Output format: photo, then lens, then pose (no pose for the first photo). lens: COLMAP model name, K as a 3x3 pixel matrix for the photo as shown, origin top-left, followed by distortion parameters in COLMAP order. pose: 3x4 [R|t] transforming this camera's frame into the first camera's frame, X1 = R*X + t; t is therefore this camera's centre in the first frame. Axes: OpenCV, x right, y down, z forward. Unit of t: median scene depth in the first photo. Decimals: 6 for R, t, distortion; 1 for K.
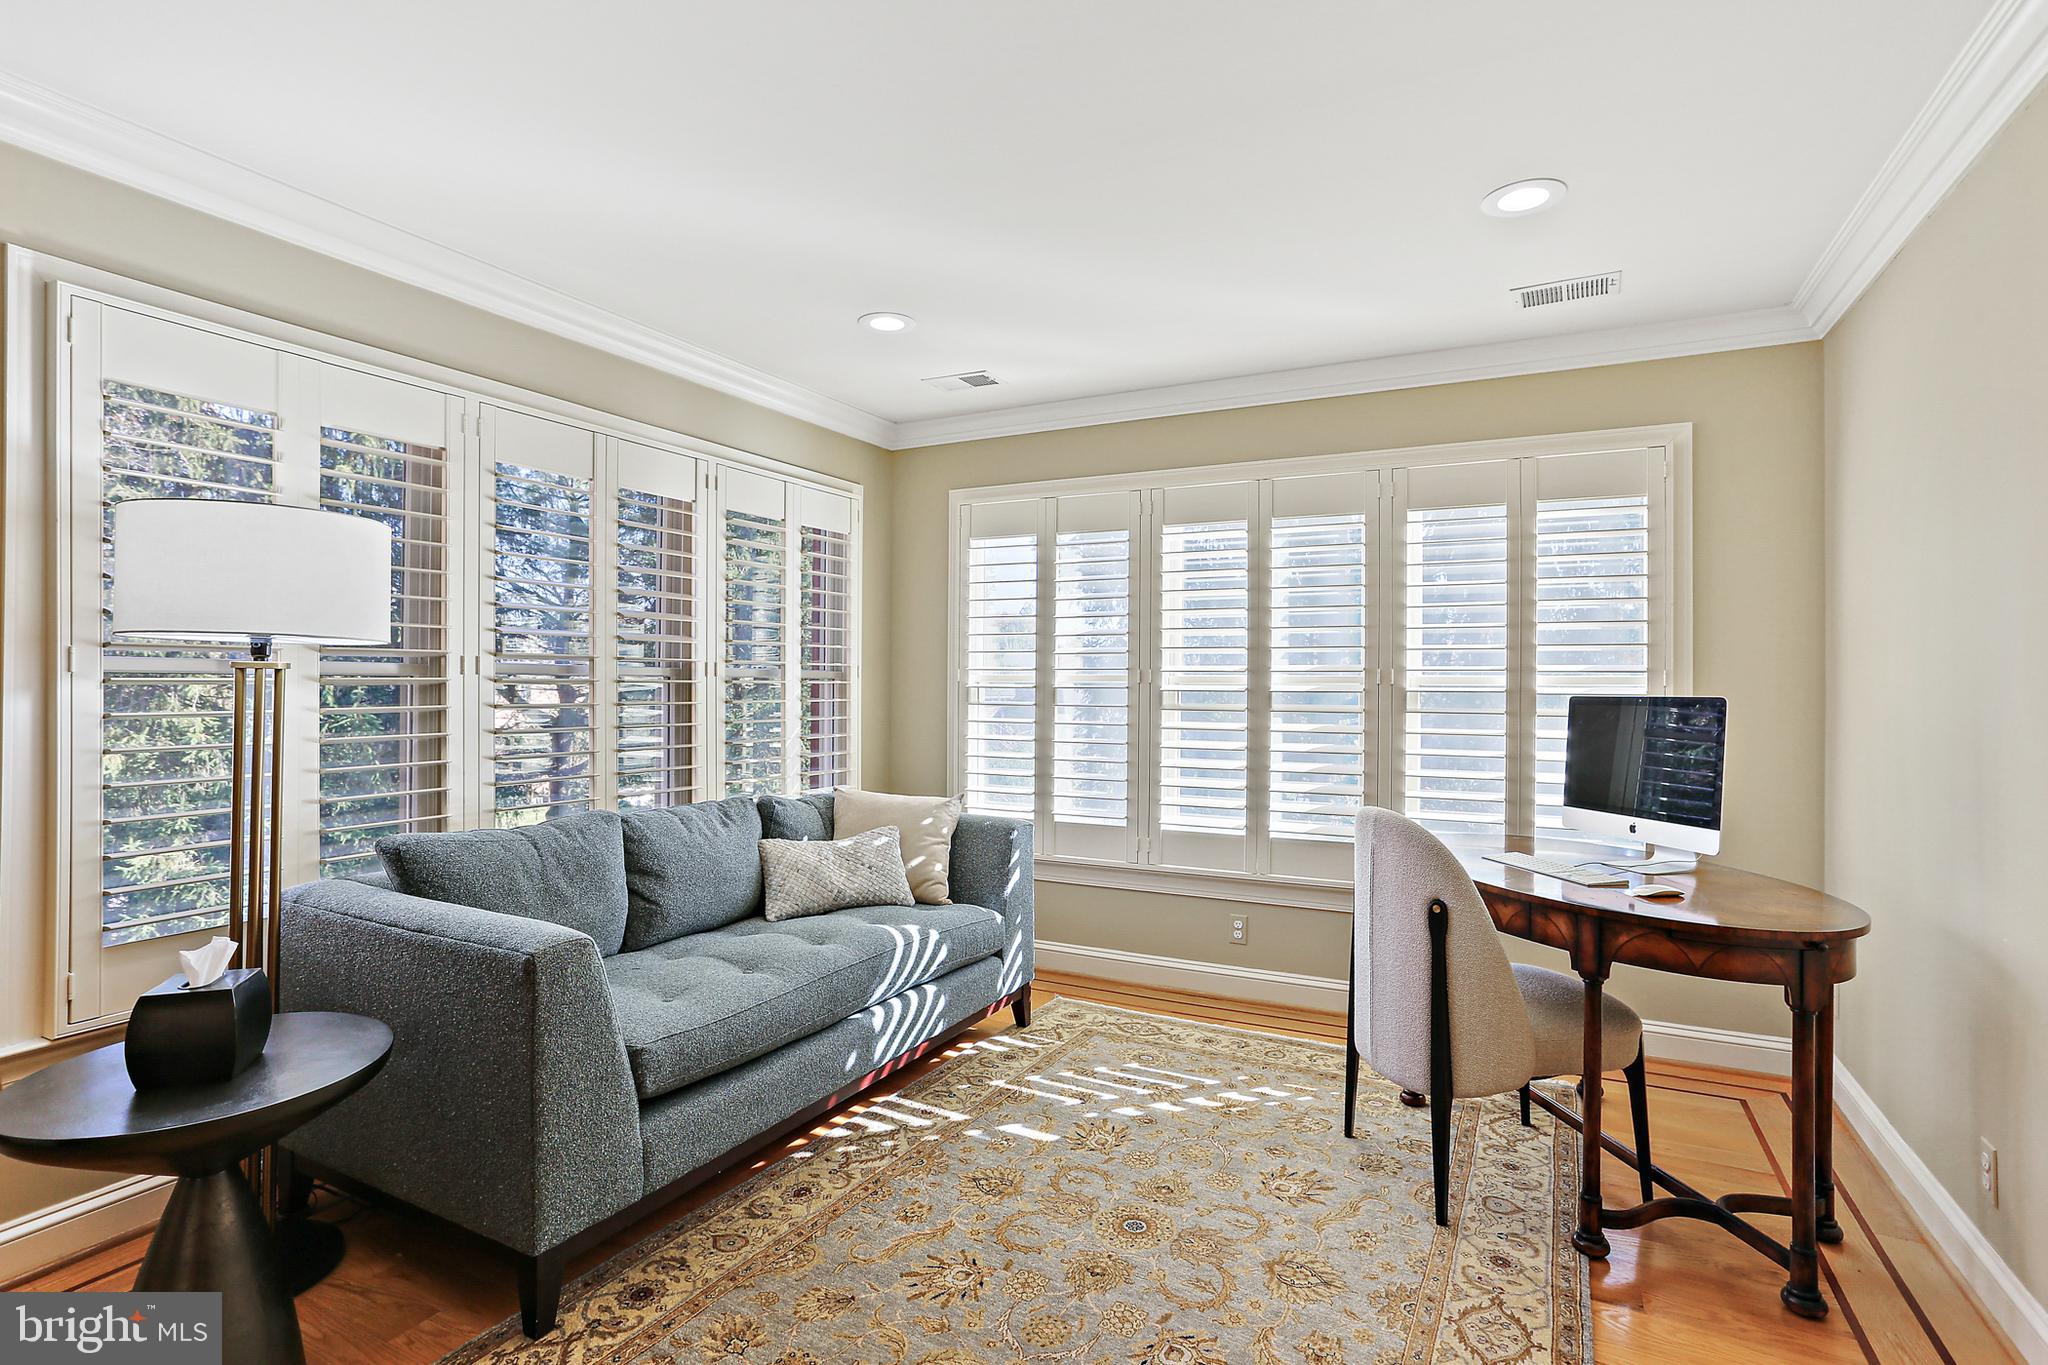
lens RADIAL K [[1003.0, 0, 1024.0], [0, 1003.0, 682.5], [0, 0, 1]] dist [-0.052218, 0.033583]
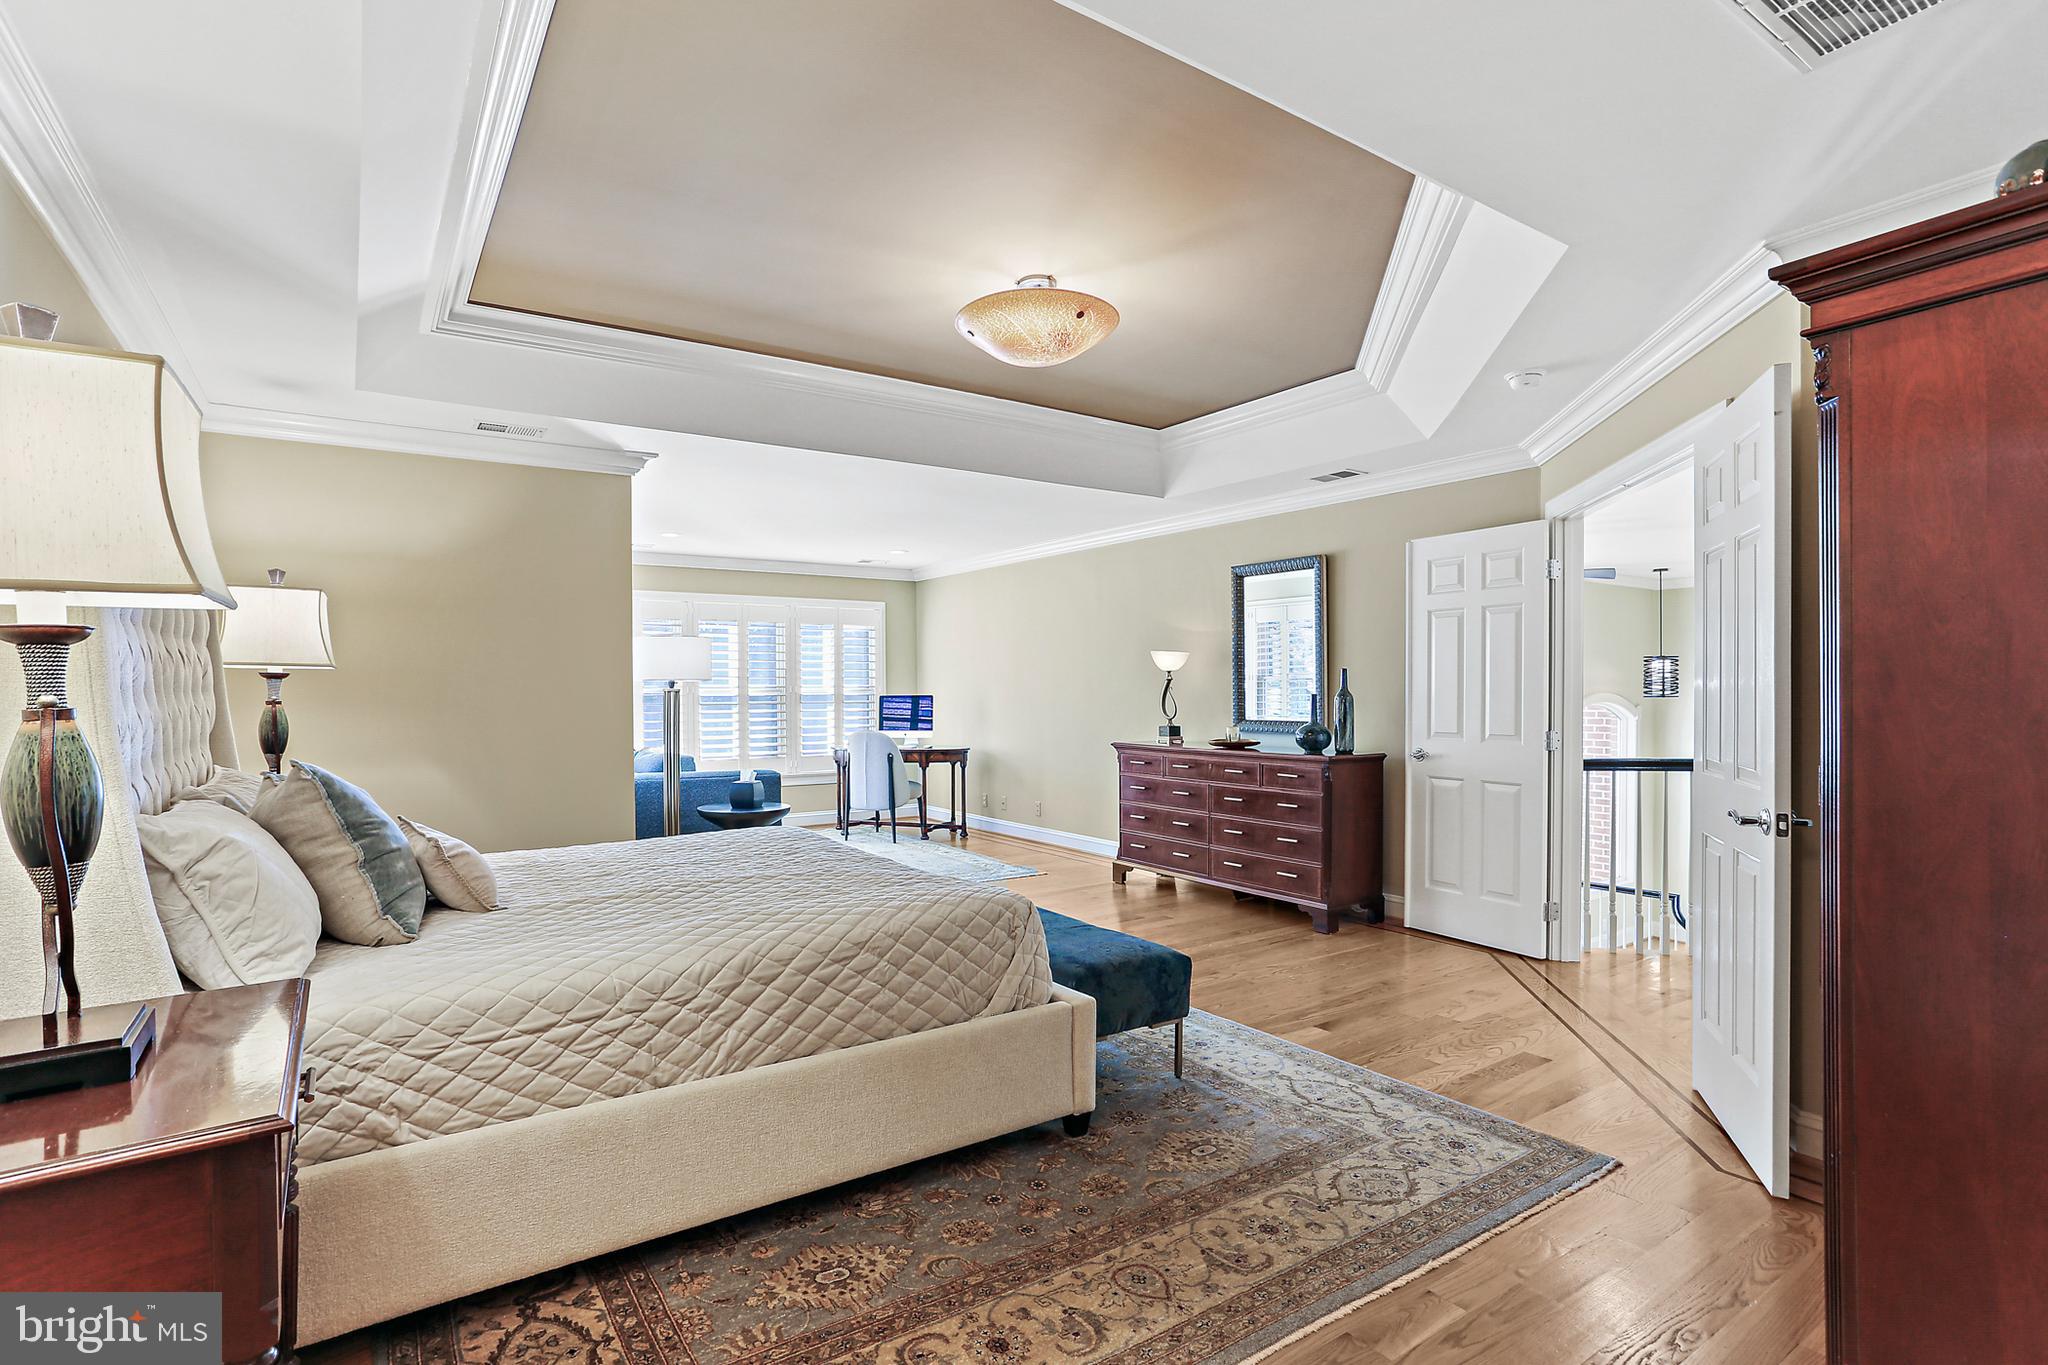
lens RADIAL K [[1003.0, 0, 1024.0], [0, 1003.0, 682.5], [0, 0, 1]] dist [-0.052218, 0.033583]
pose [[0.483731, 0.001097, 0.875216, -2.522298], [0.002529, 0.999993, -0.002652, -0.026263], [-0.875213, 0.003496, 0.483725, -1.177630]]
